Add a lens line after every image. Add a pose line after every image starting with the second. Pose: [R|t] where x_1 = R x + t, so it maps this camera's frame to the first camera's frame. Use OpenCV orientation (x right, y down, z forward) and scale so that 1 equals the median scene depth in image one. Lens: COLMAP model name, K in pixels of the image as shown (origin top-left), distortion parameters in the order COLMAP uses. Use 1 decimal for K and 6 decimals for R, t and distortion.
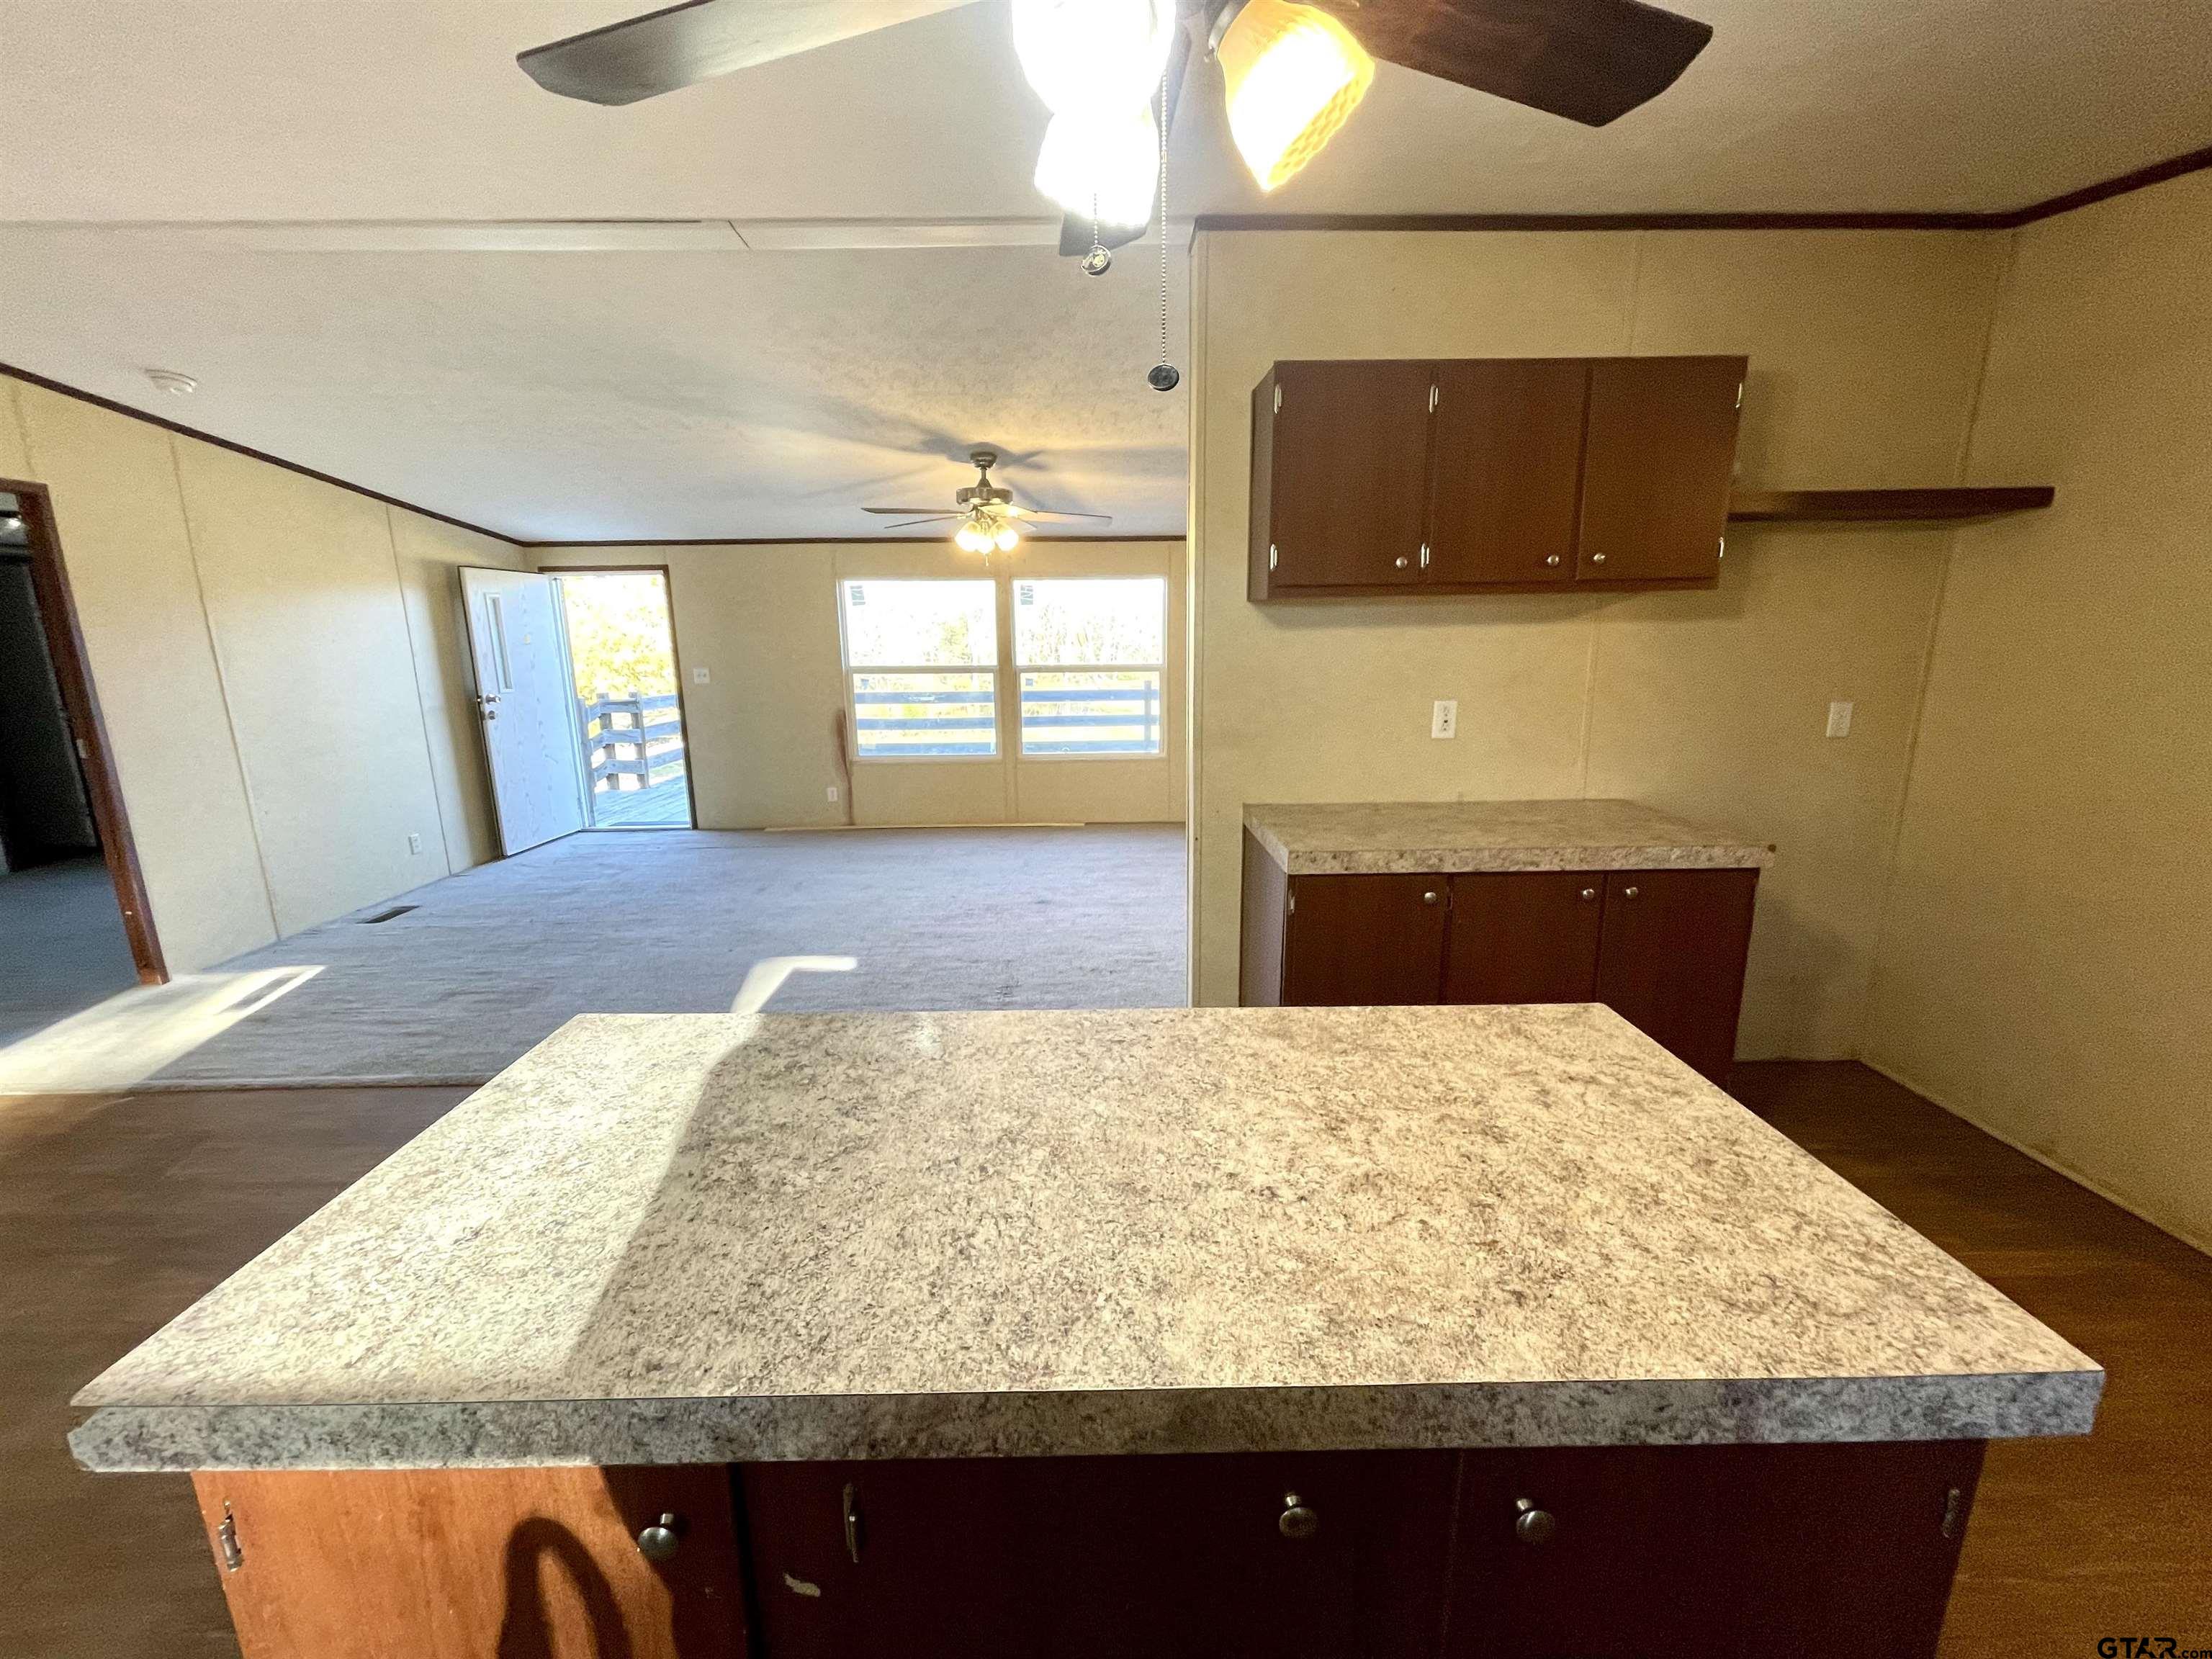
lens RADIAL K [[894.6, 0, 1113.3], [0, 894.6, 828.0], [0, 0, 1]] dist [-0.001492, 0.000474]
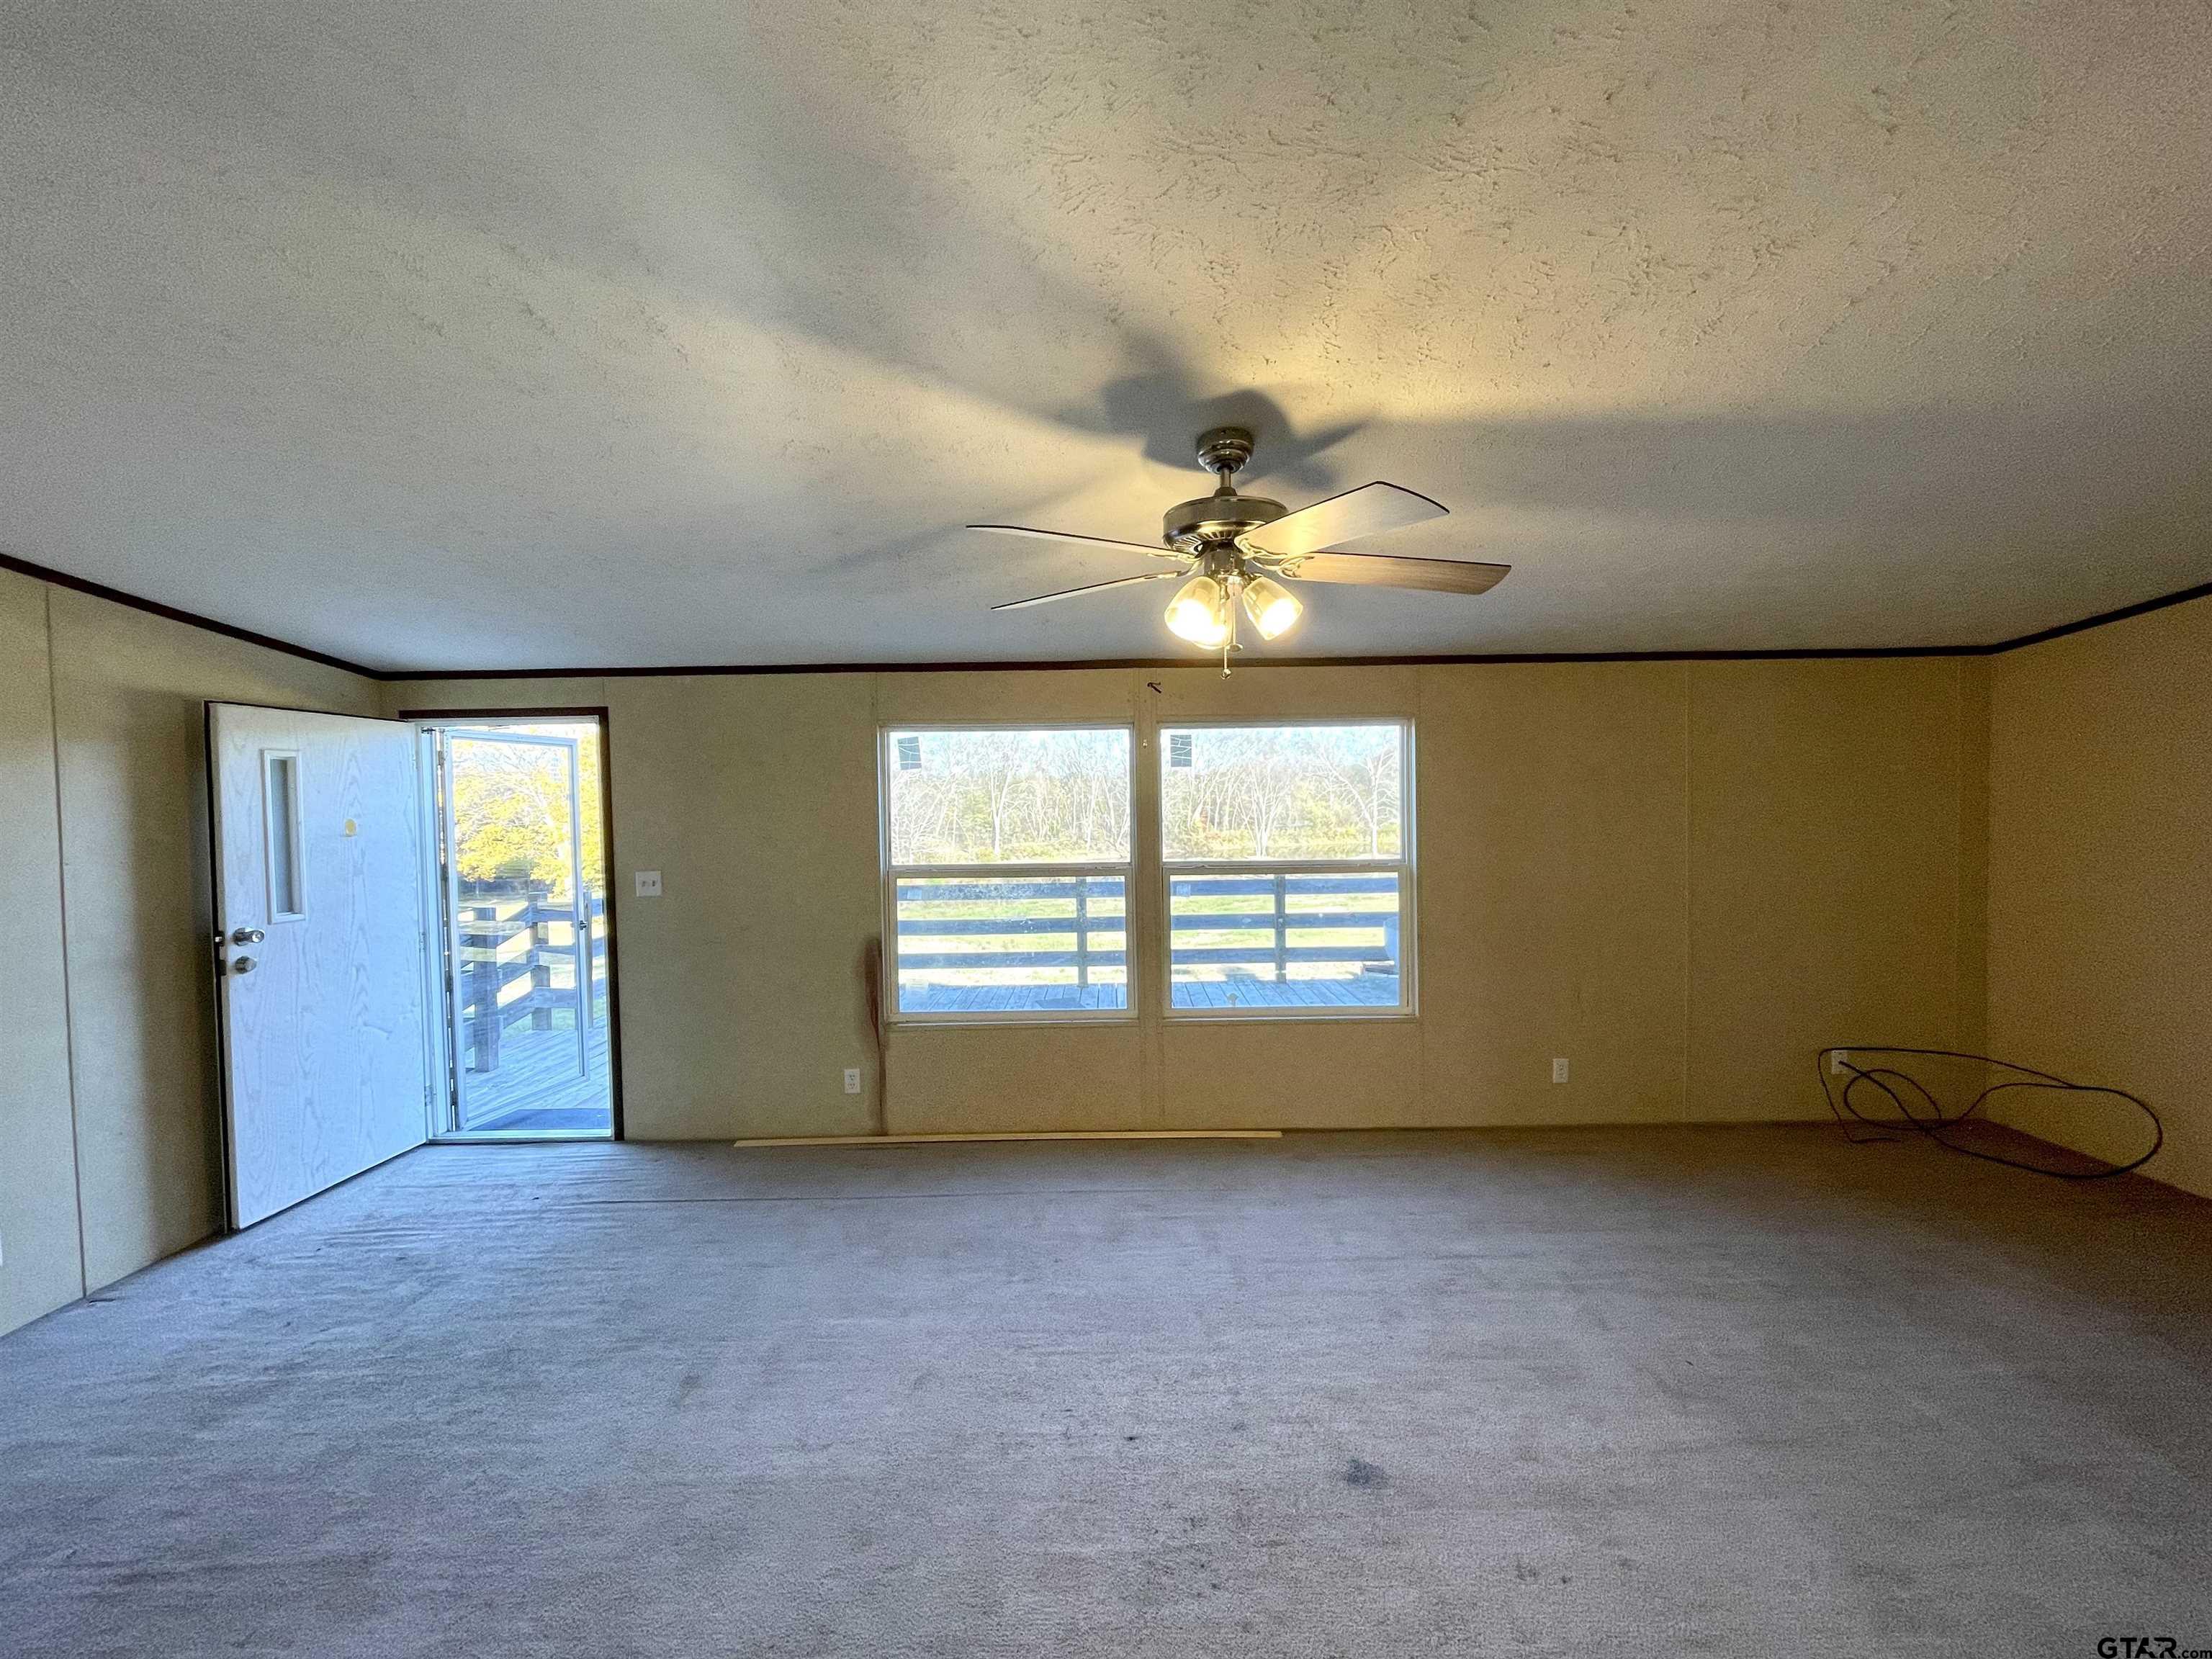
lens RADIAL K [[894.6, 0, 1106.8], [0, 894.6, 831.3], [0, 0, 1]] dist [-0.001492, 0.000474]
pose [[0.999704, -0.003972, -0.024020, -0.149606], [-0.000453, 0.983396, -0.181473, -0.105381], [0.024342, 0.181430, 0.983103, 0.449131]]
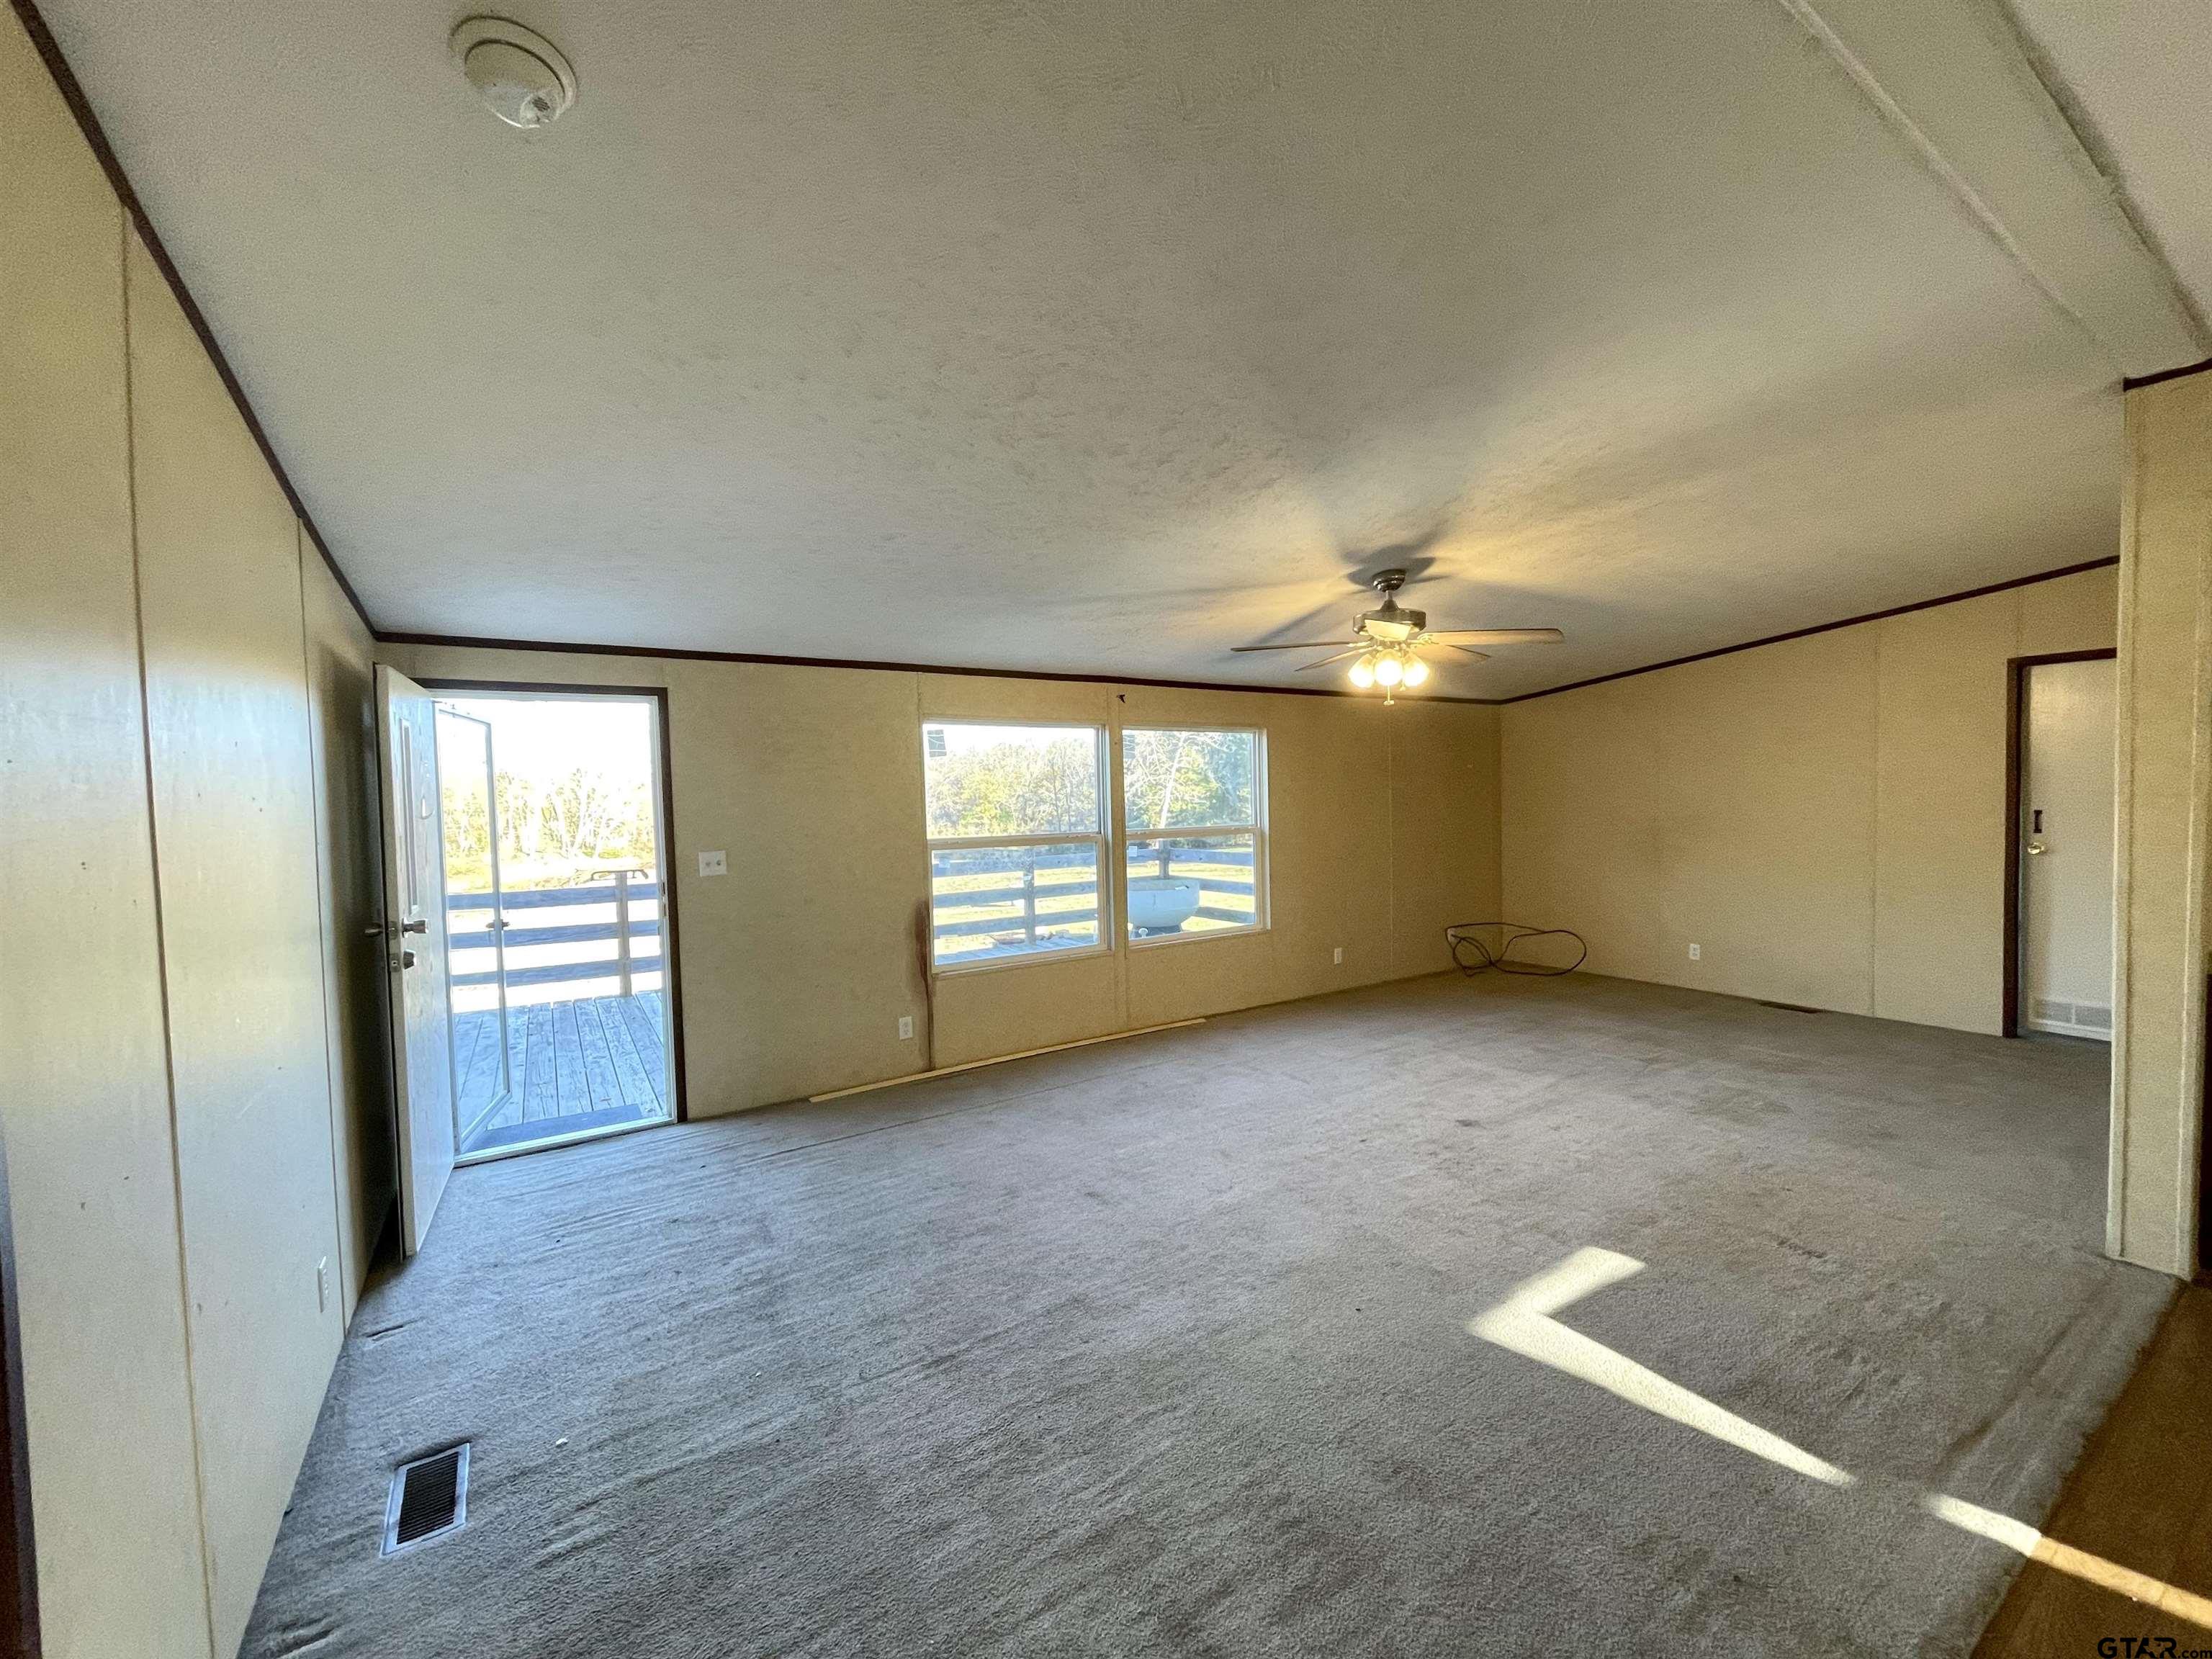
lens RADIAL K [[894.6, 0, 1100.1], [0, 894.6, 831.8], [0, 0, 1]] dist [-0.001492, 0.000474]
pose [[0.853796, -0.030384, 0.519720, -0.609649], [0.125047, 0.981039, -0.148072, -0.073617], [-0.505366, 0.191413, 0.841407, 0.376047]]
